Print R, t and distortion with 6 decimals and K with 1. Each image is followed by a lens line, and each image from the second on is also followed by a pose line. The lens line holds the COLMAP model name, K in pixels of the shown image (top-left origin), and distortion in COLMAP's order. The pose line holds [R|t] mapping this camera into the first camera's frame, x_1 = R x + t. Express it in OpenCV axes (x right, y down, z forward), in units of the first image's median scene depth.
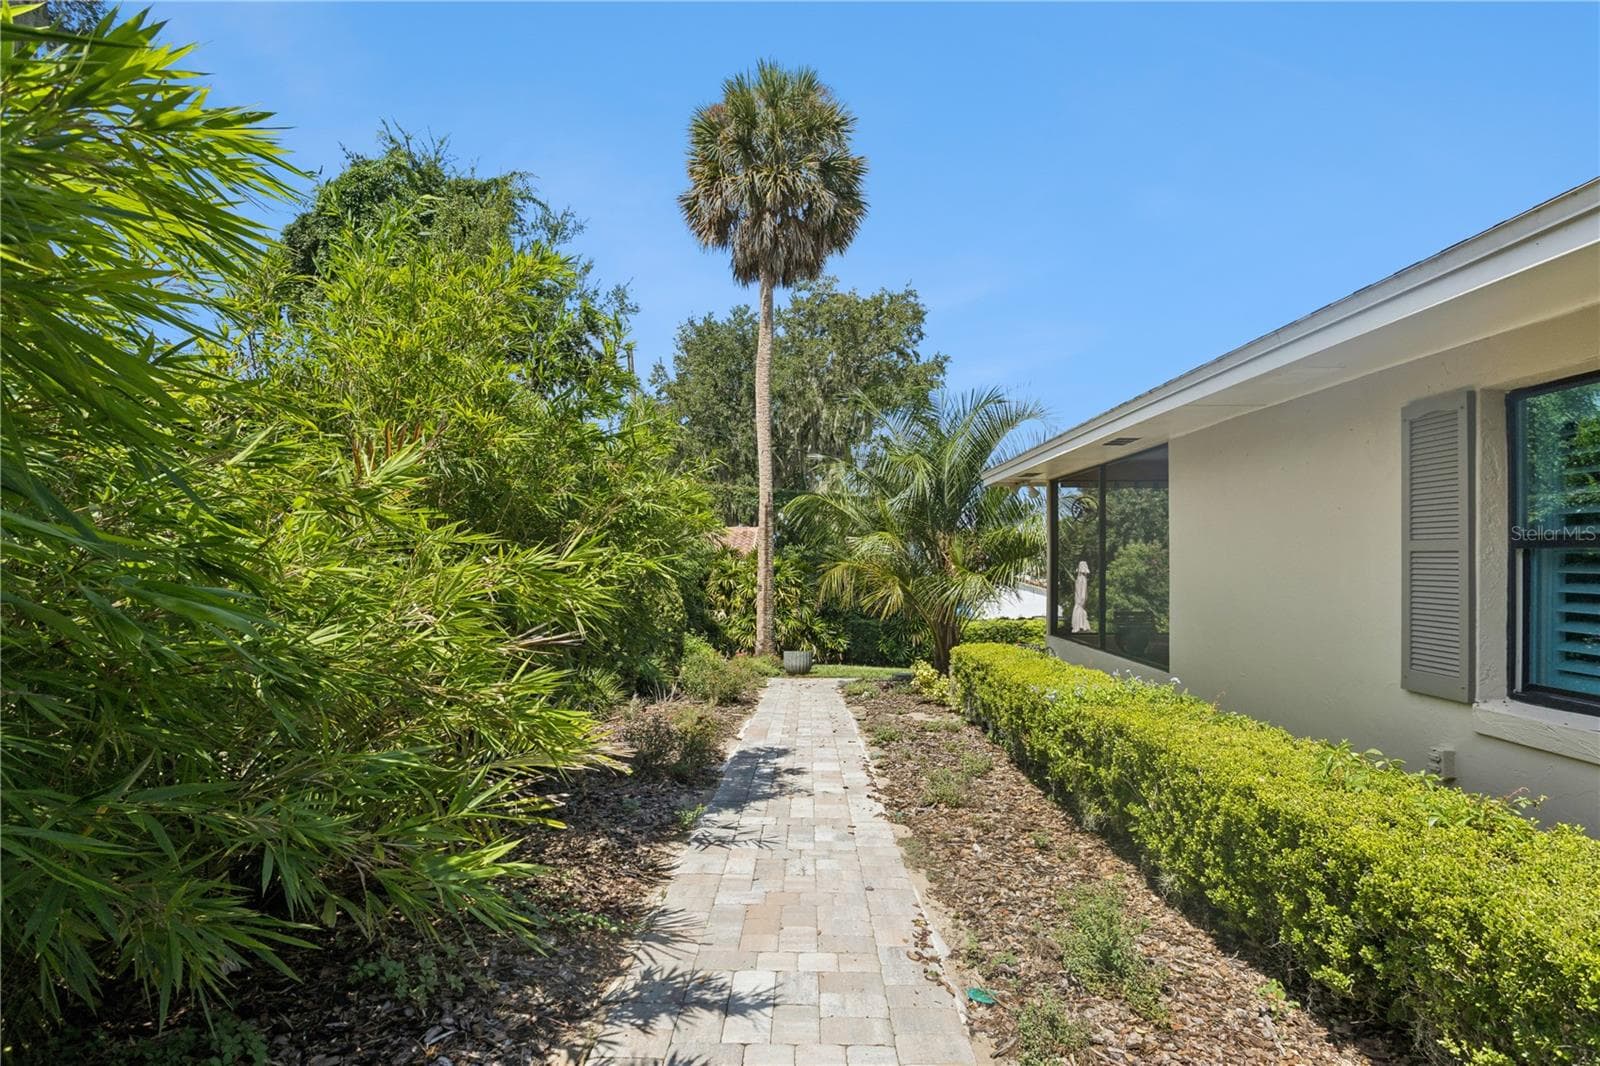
lens RADIAL K [[754.6, 0, 816.8], [0, 754.6, 555.2], [0, 0, 1]] dist [-0.002414, 0.002344]
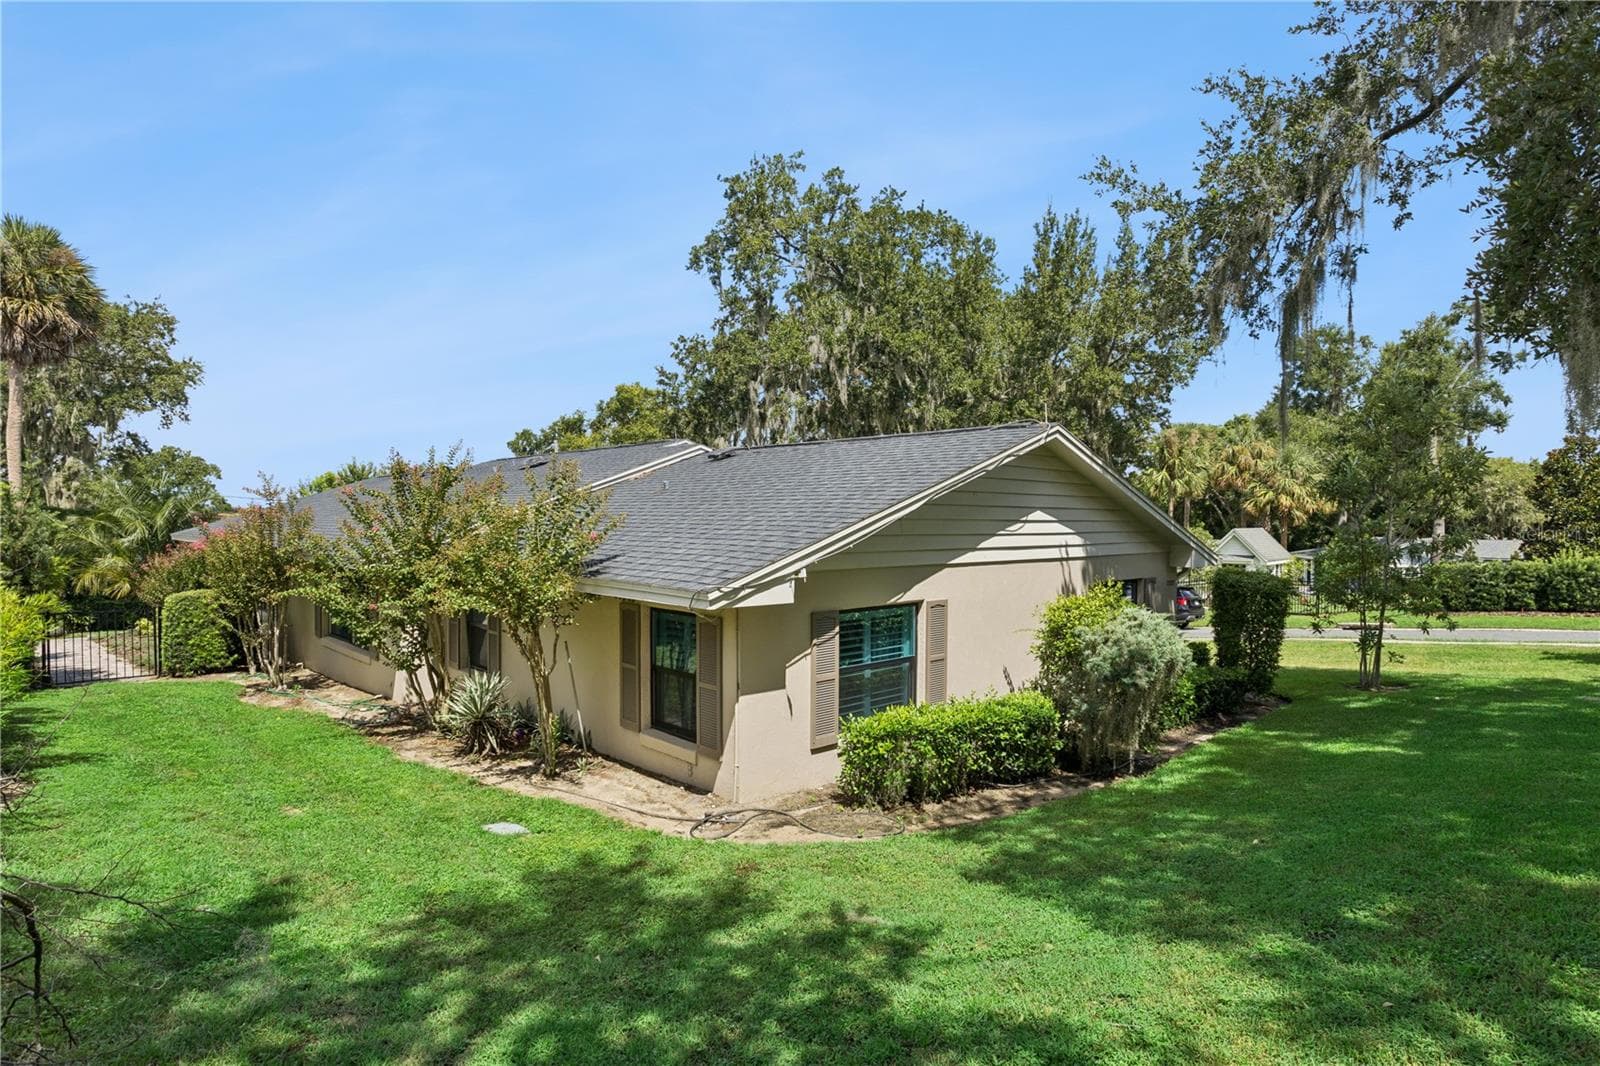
lens RADIAL K [[862.2, 0, 813.4], [0, 862.2, 537.6], [0, 0, 1]] dist [0.006154, 0.000831]
pose [[0.737661, -0.012106, 0.675063, -0.235113], [-0.006310, 0.999672, 0.024823, -0.339159], [-0.675142, -0.022571, 0.737343, -4.475279]]
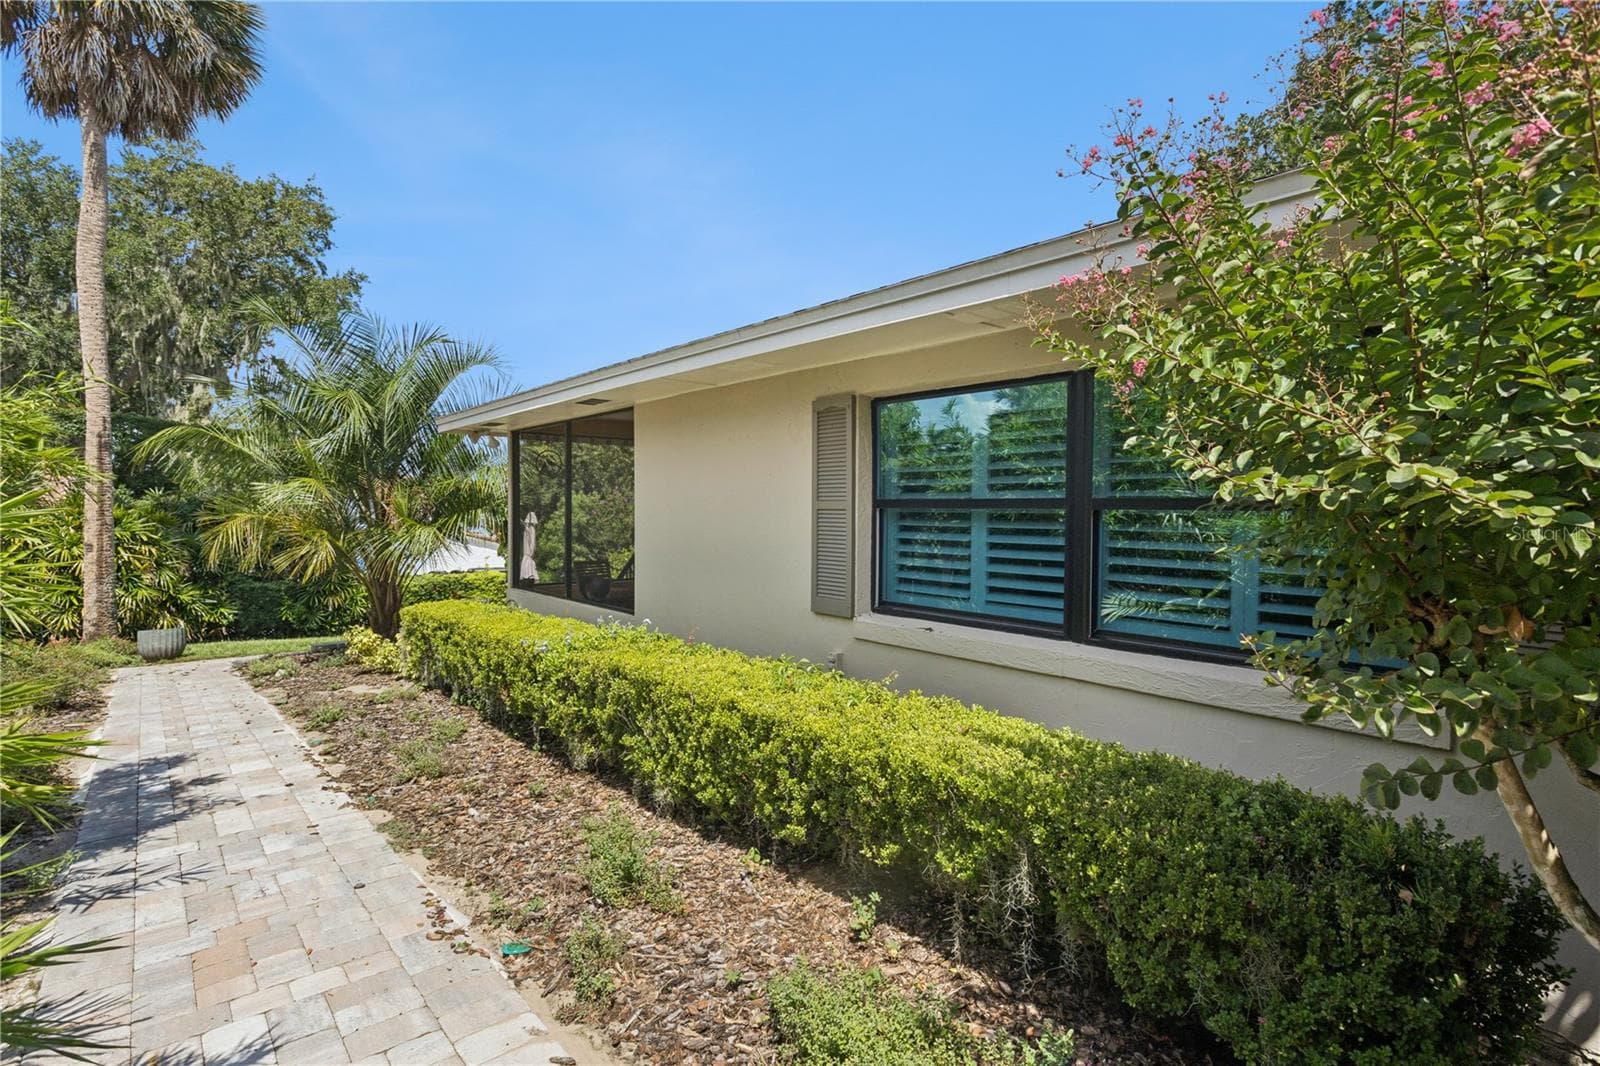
lens RADIAL K [[754.6, 0, 809.7], [0, 754.6, 522.3], [0, 0, 1]] dist [-0.002414, 0.002344]
pose [[0.756655, -0.006725, 0.653780, -0.082788], [-0.008716, 0.999754, 0.020372, -0.007318], [-0.653756, -0.021113, 0.756410, -0.008040]]
